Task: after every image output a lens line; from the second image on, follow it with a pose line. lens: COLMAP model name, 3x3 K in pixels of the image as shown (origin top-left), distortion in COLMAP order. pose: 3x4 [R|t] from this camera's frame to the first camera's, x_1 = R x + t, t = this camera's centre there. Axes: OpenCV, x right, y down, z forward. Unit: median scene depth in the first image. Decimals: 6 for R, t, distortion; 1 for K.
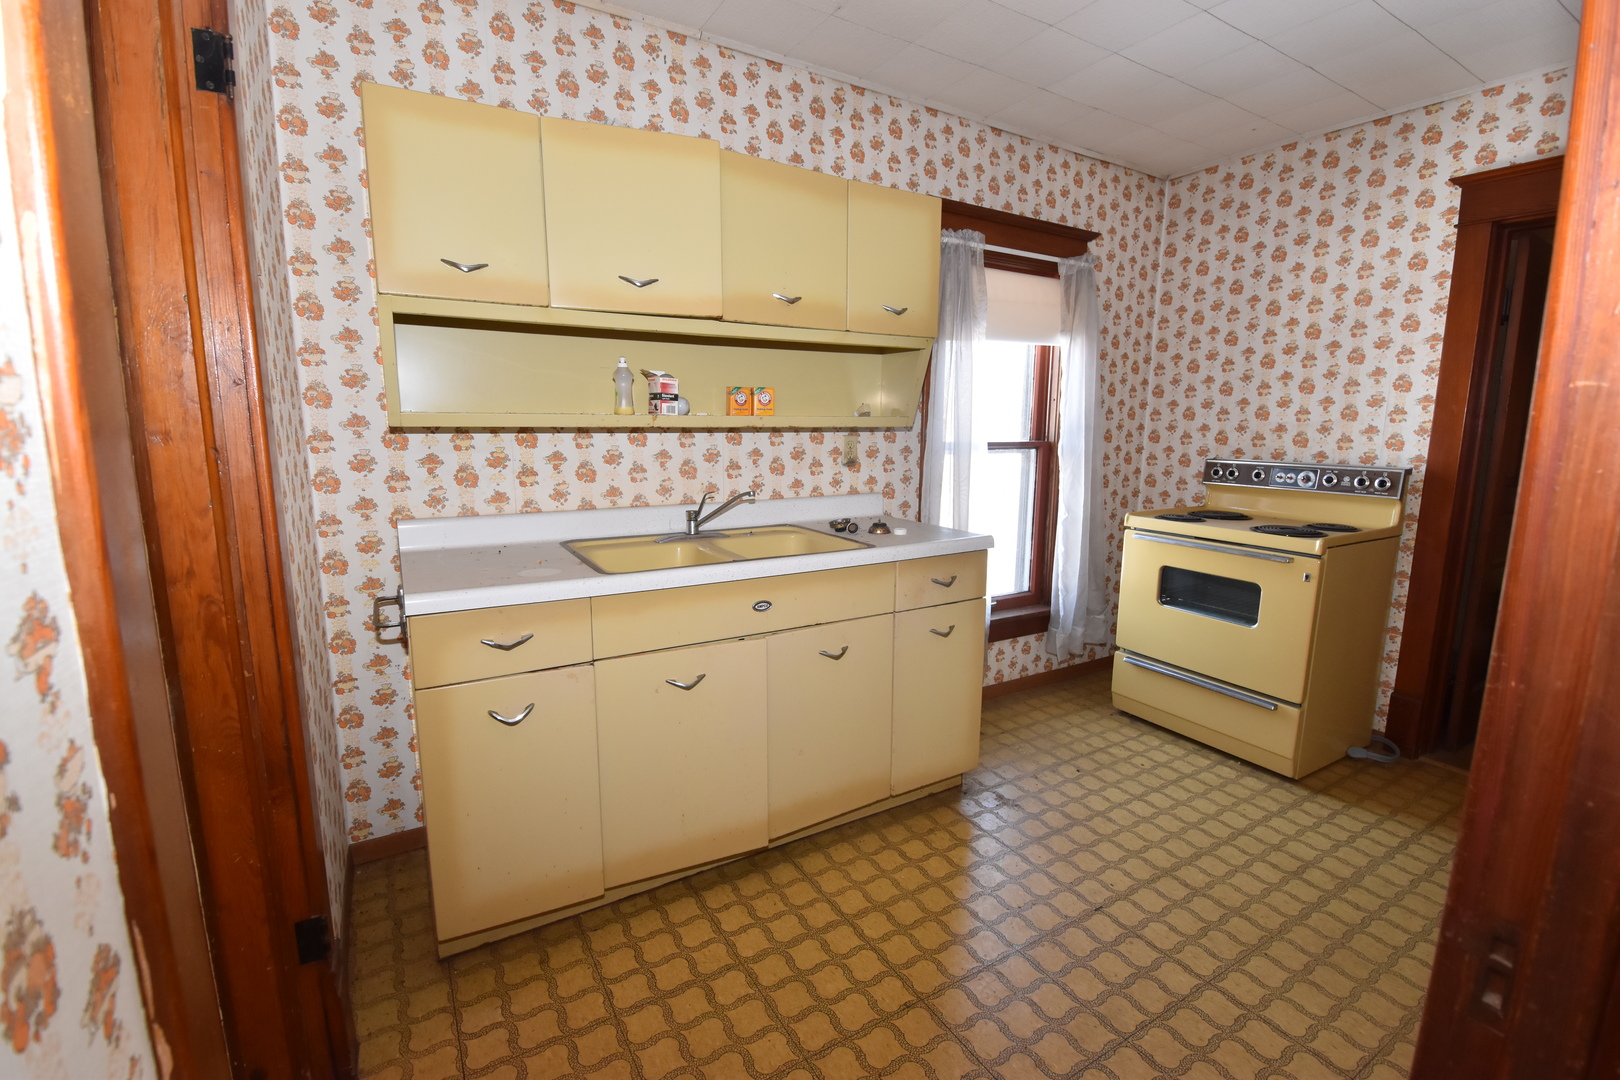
lens RADIAL K [[712.7, 0, 805.3], [0, 712.7, 538.0], [0, 0, 1]] dist [0.025715, -0.024982]
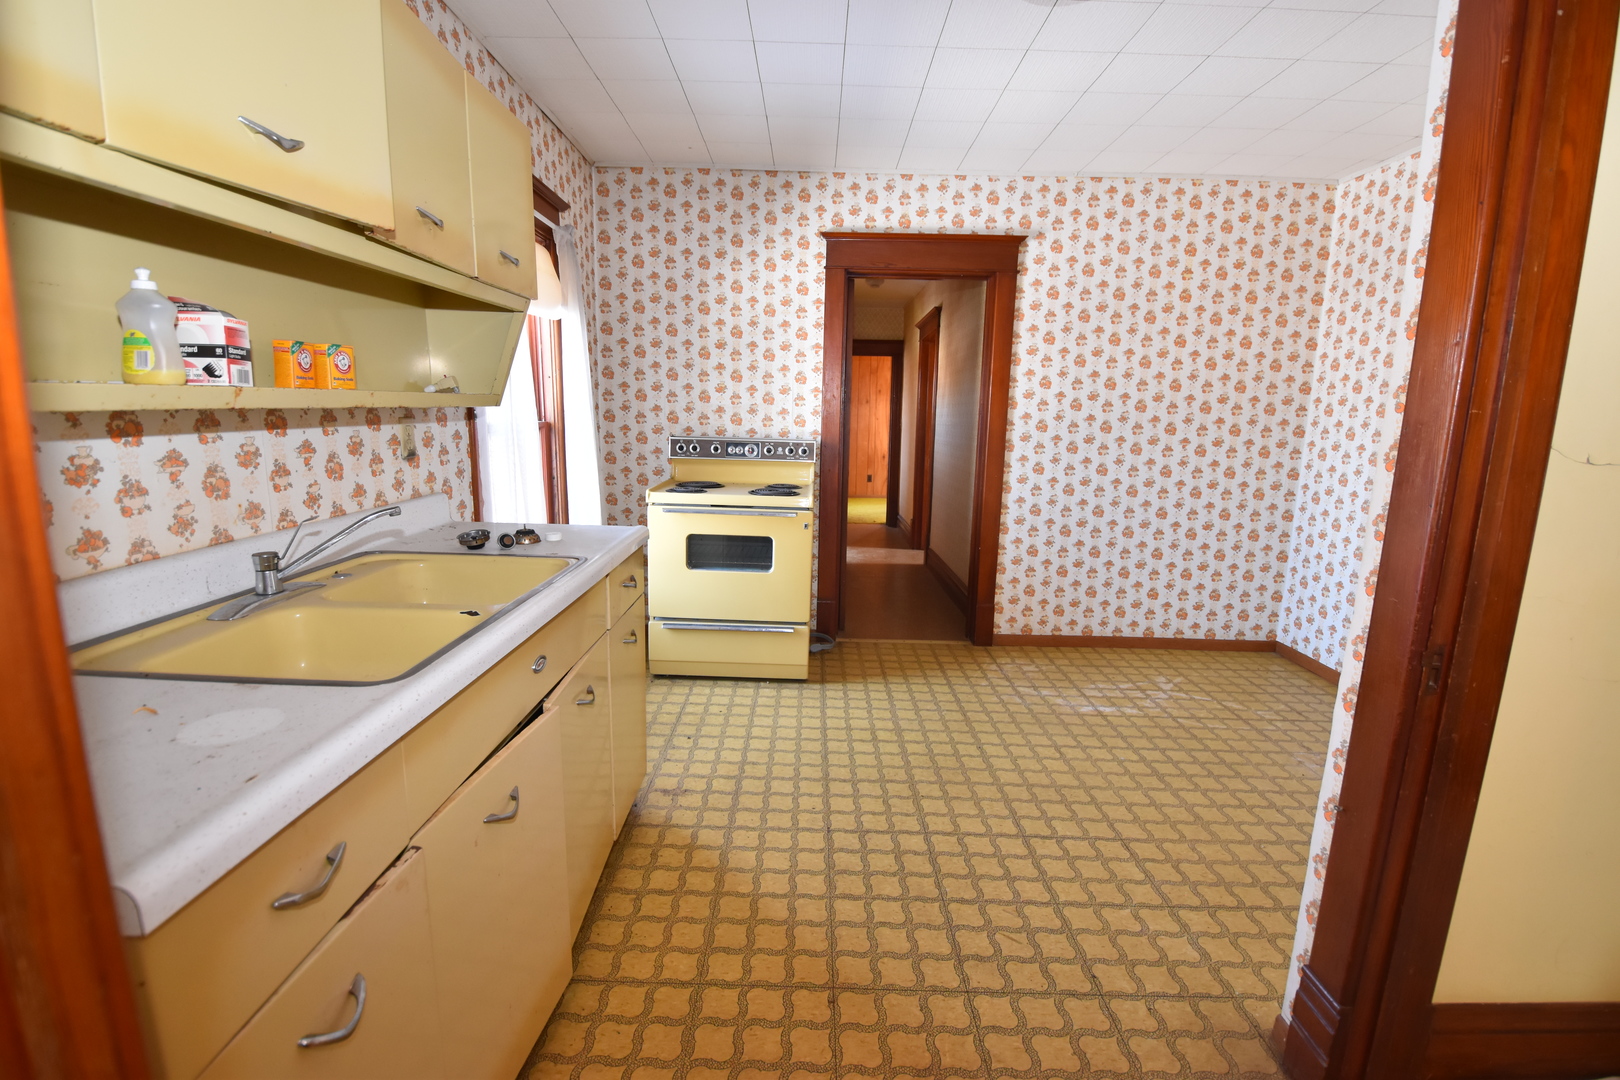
lens RADIAL K [[712.7, 0, 805.3], [0, 712.7, 538.0], [0, 0, 1]] dist [0.025715, -0.024982]
pose [[0.522325, -0.148404, 0.839734, -0.365739], [0.117948, 0.987848, 0.101214, -0.050522], [-0.844550, 0.046179, 0.533482, 0.282613]]
